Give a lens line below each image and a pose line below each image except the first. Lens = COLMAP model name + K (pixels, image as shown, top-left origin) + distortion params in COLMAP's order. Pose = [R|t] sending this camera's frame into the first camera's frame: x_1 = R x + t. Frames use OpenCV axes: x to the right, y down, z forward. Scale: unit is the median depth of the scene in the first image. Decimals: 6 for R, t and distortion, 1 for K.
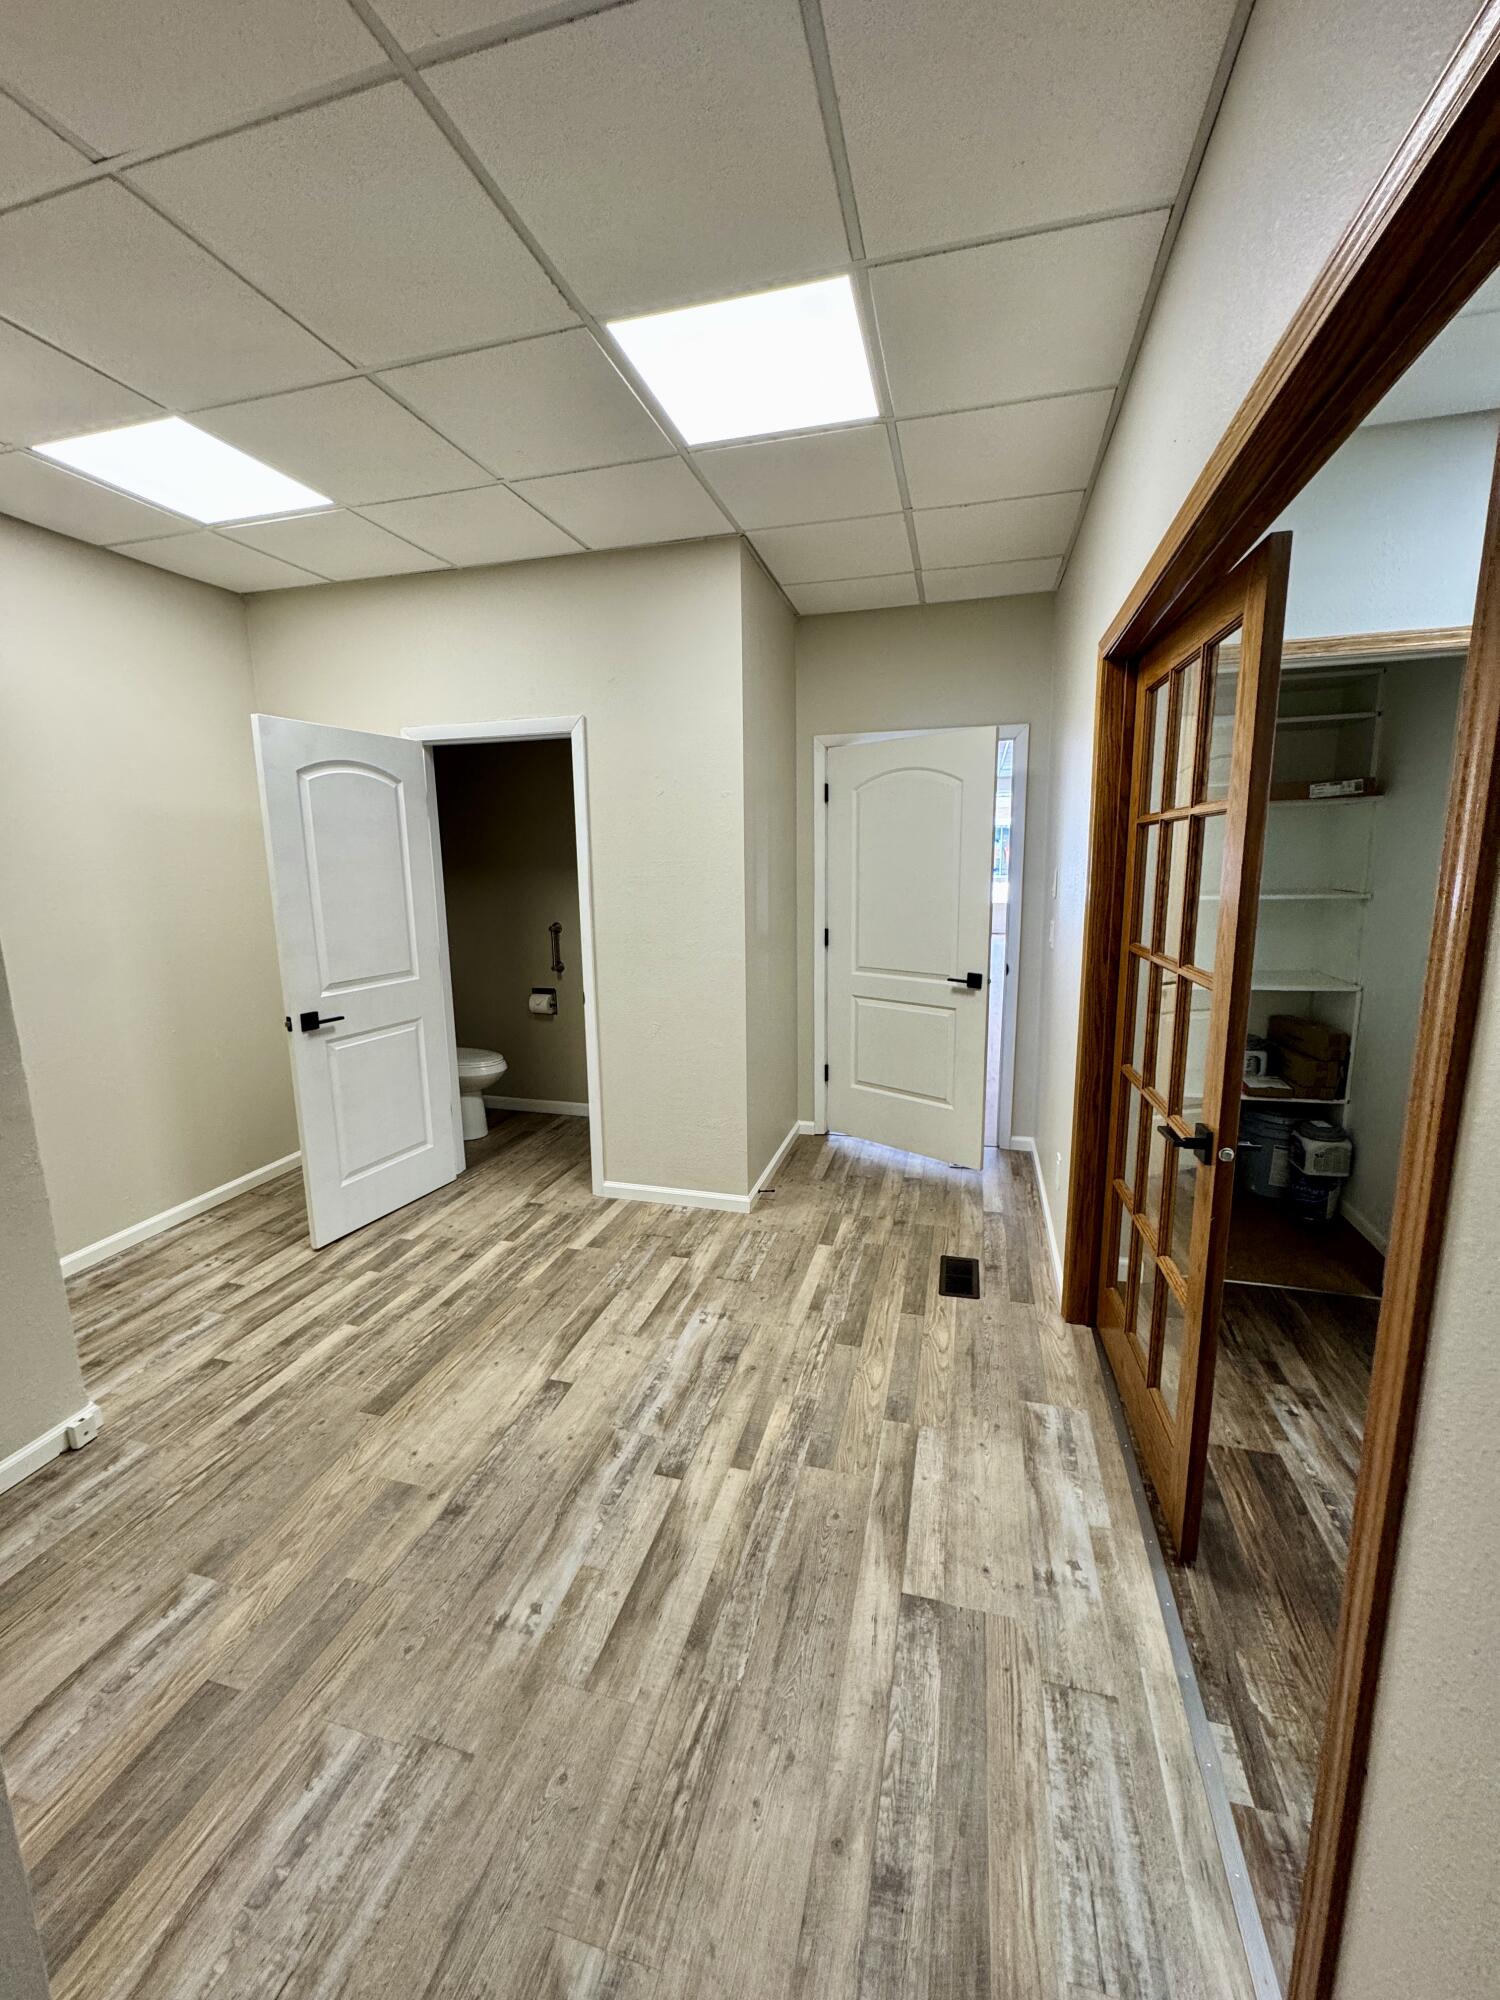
lens RADIAL K [[798.6, 0, 750.0], [0, 798.6, 1000.0], [0, 0, 1]] dist [-0.000048, 0.000032]
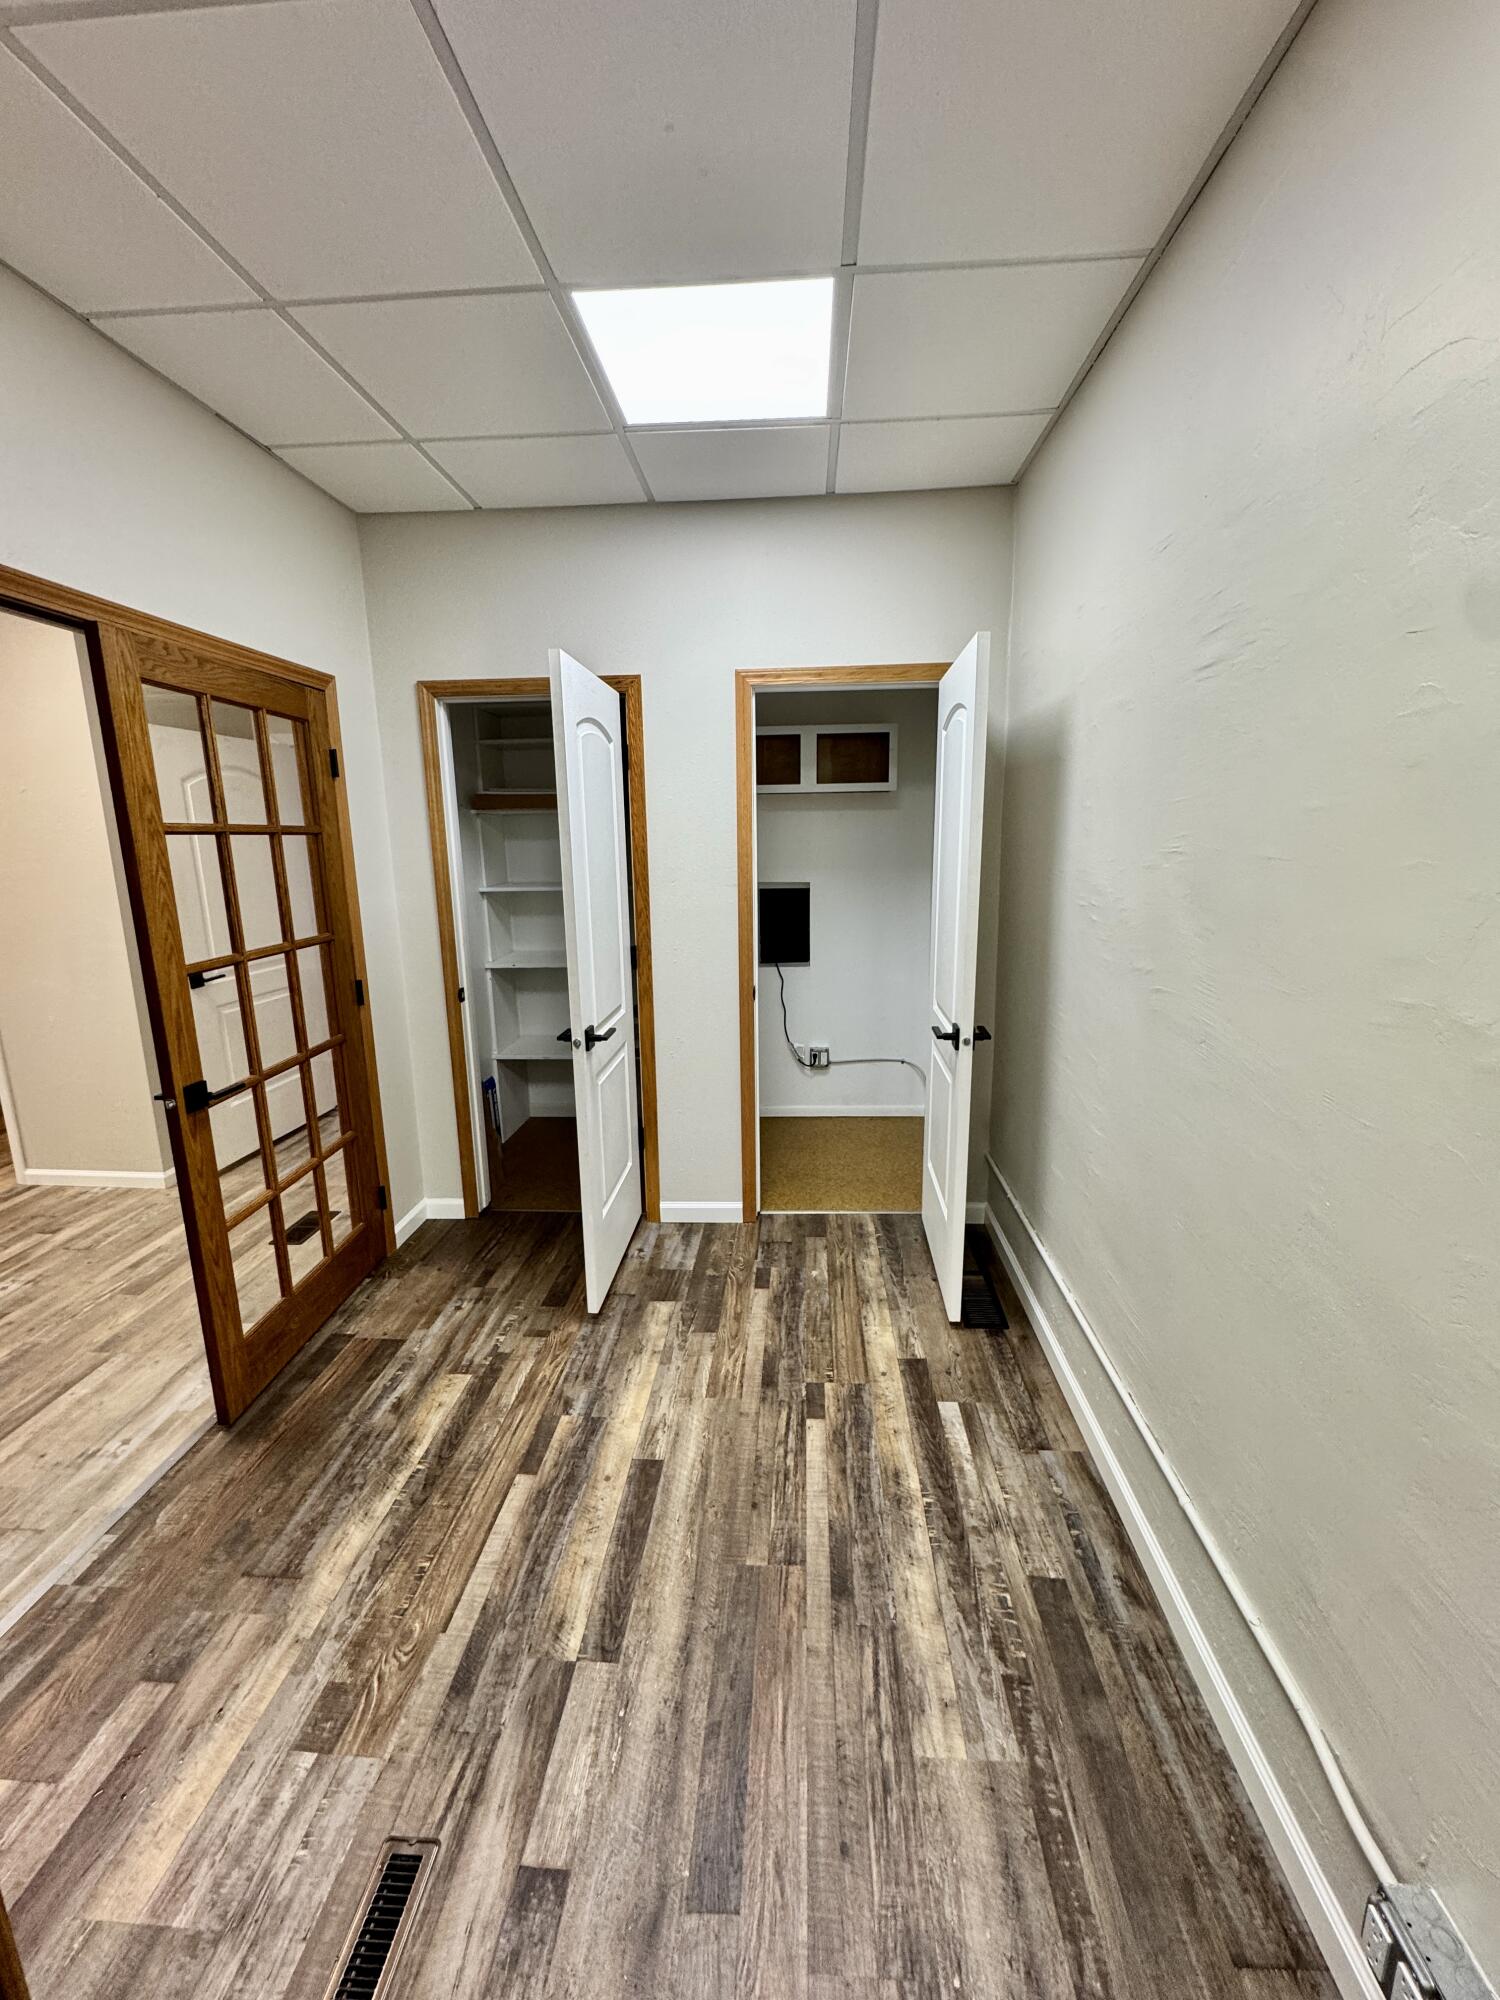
lens RADIAL K [[798.6, 0, 750.0], [0, 798.6, 1000.0], [0, 0, 1]] dist [-0.000048, 0.000032]
pose [[0.980288, -0.034299, 0.194573, 0.857184], [0.029501, 0.999186, 0.027507, 0.013980], [-0.195358, -0.021224, 0.980502, -0.291116]]
